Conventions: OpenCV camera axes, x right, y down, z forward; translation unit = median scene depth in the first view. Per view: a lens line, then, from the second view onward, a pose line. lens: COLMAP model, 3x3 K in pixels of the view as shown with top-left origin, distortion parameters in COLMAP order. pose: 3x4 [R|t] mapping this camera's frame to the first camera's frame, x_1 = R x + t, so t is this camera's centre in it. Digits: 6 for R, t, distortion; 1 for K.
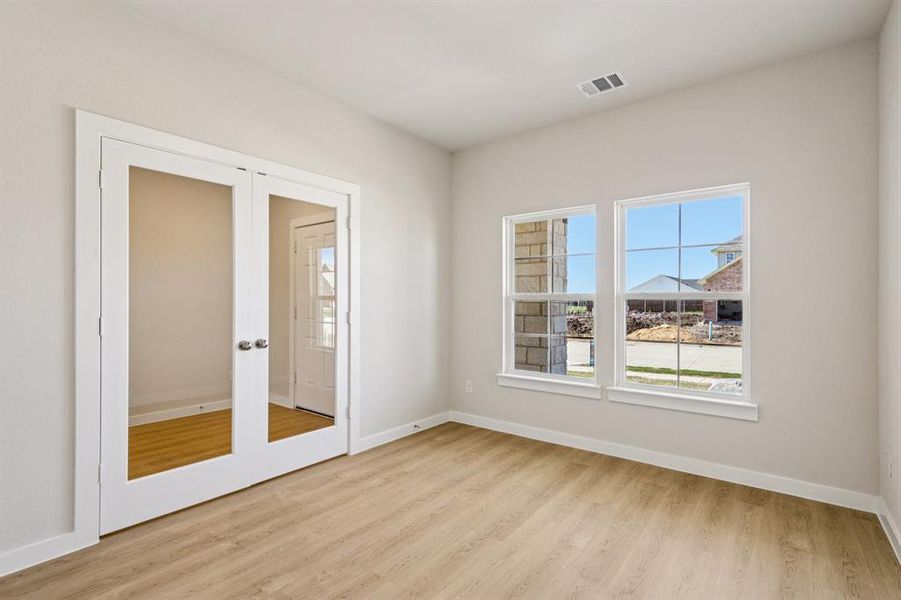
lens RADIAL K [[415.9, 0, 455.8], [0, 415.9, 307.4], [0, 0, 1]] dist [-0.013834, 0.000045]
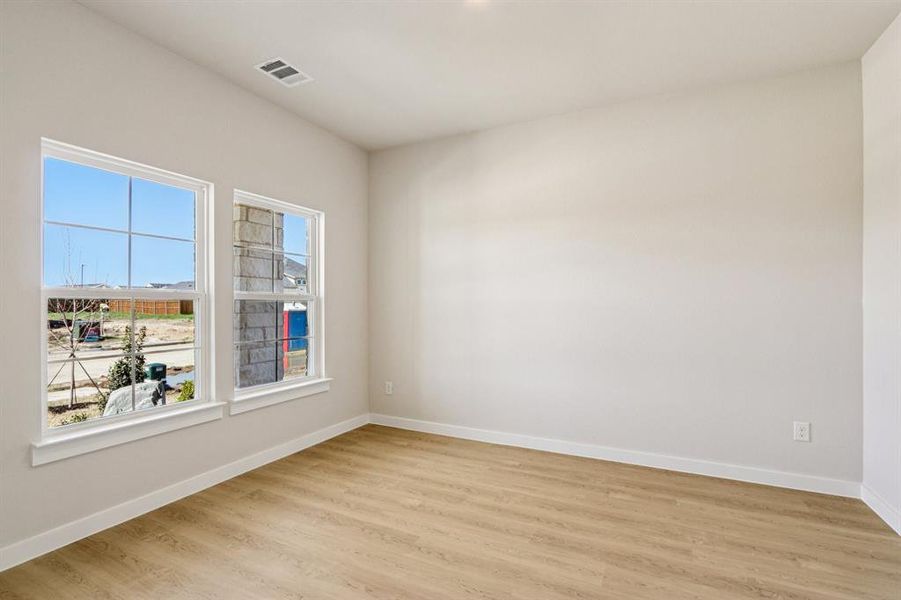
lens RADIAL K [[417.7, 0, 454.9], [0, 417.7, 303.0], [0, 0, 1]] dist [-0.015270, -0.000039]
pose [[-0.212739, -0.005786, 0.977092, -0.704026], [-0.005821, 0.999972, 0.004654, -0.028255], [-0.977092, -0.004697, -0.212767, 0.852410]]
